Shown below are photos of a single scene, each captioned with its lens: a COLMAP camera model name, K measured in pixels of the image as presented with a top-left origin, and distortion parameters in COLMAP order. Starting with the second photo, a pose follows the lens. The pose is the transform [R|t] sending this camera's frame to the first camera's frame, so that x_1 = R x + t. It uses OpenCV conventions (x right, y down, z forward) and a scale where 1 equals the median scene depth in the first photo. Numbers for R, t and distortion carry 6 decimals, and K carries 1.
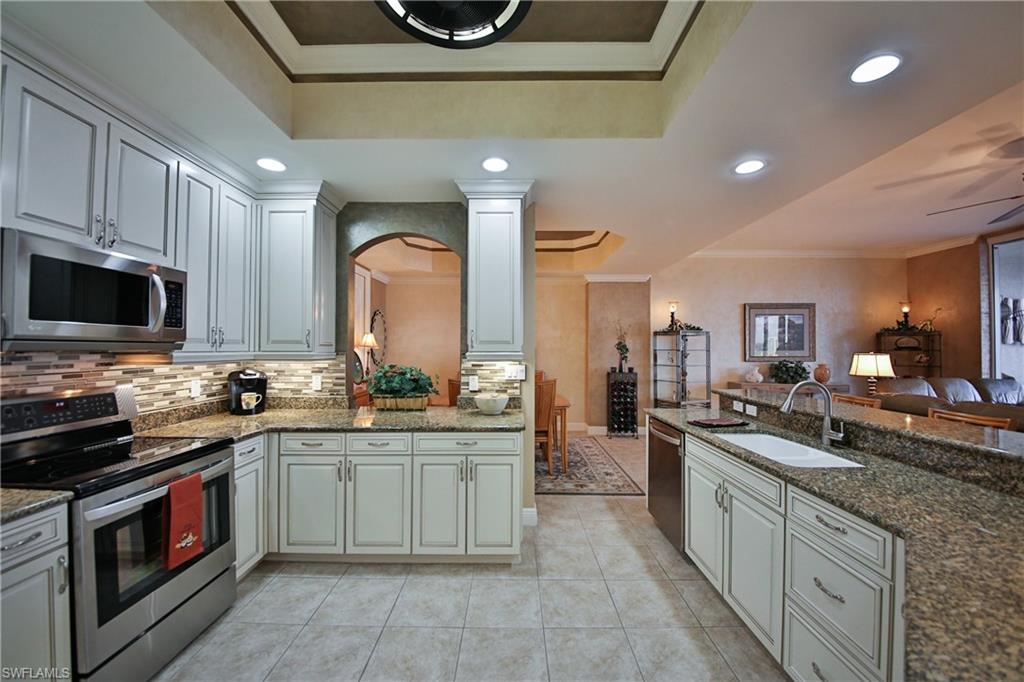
lens RADIAL K [[379.3, 0, 511.0], [0, 379.3, 342.4], [0, 0, 1]] dist [0.017201, -0.018558]
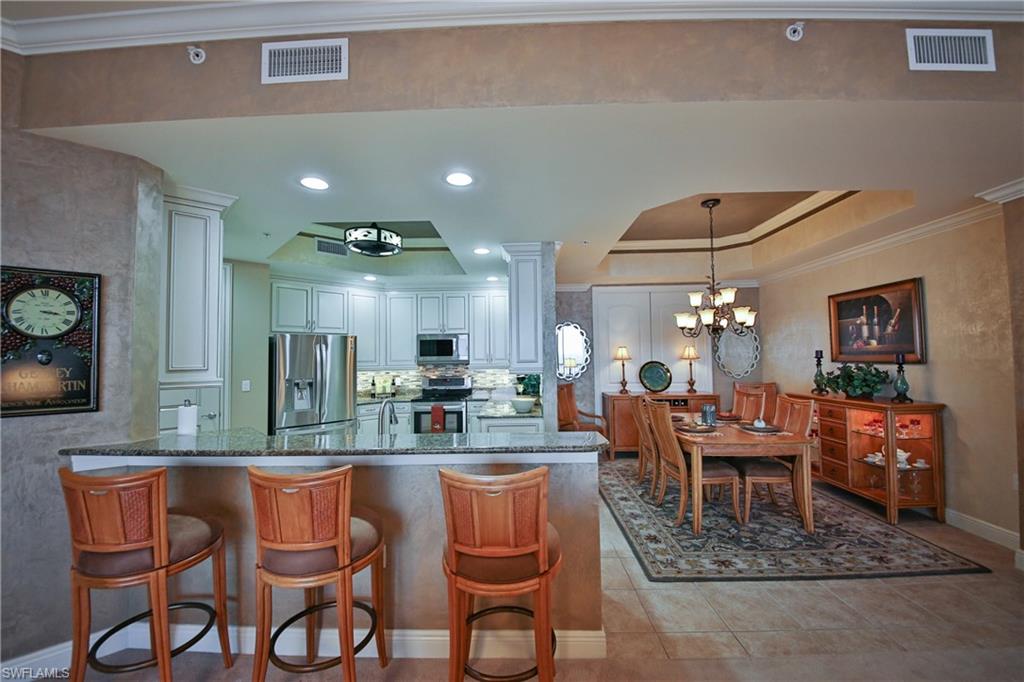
lens RADIAL K [[397.3, 0, 511.5], [0, 397.3, 340.7], [0, 0, 1]] dist [-0.023090, -0.005509]
pose [[-0.027812, -0.041831, -0.998738, 1.308962], [0.028101, 0.998696, -0.042612, -0.009850], [0.999218, -0.029251, -0.026601, 0.945616]]
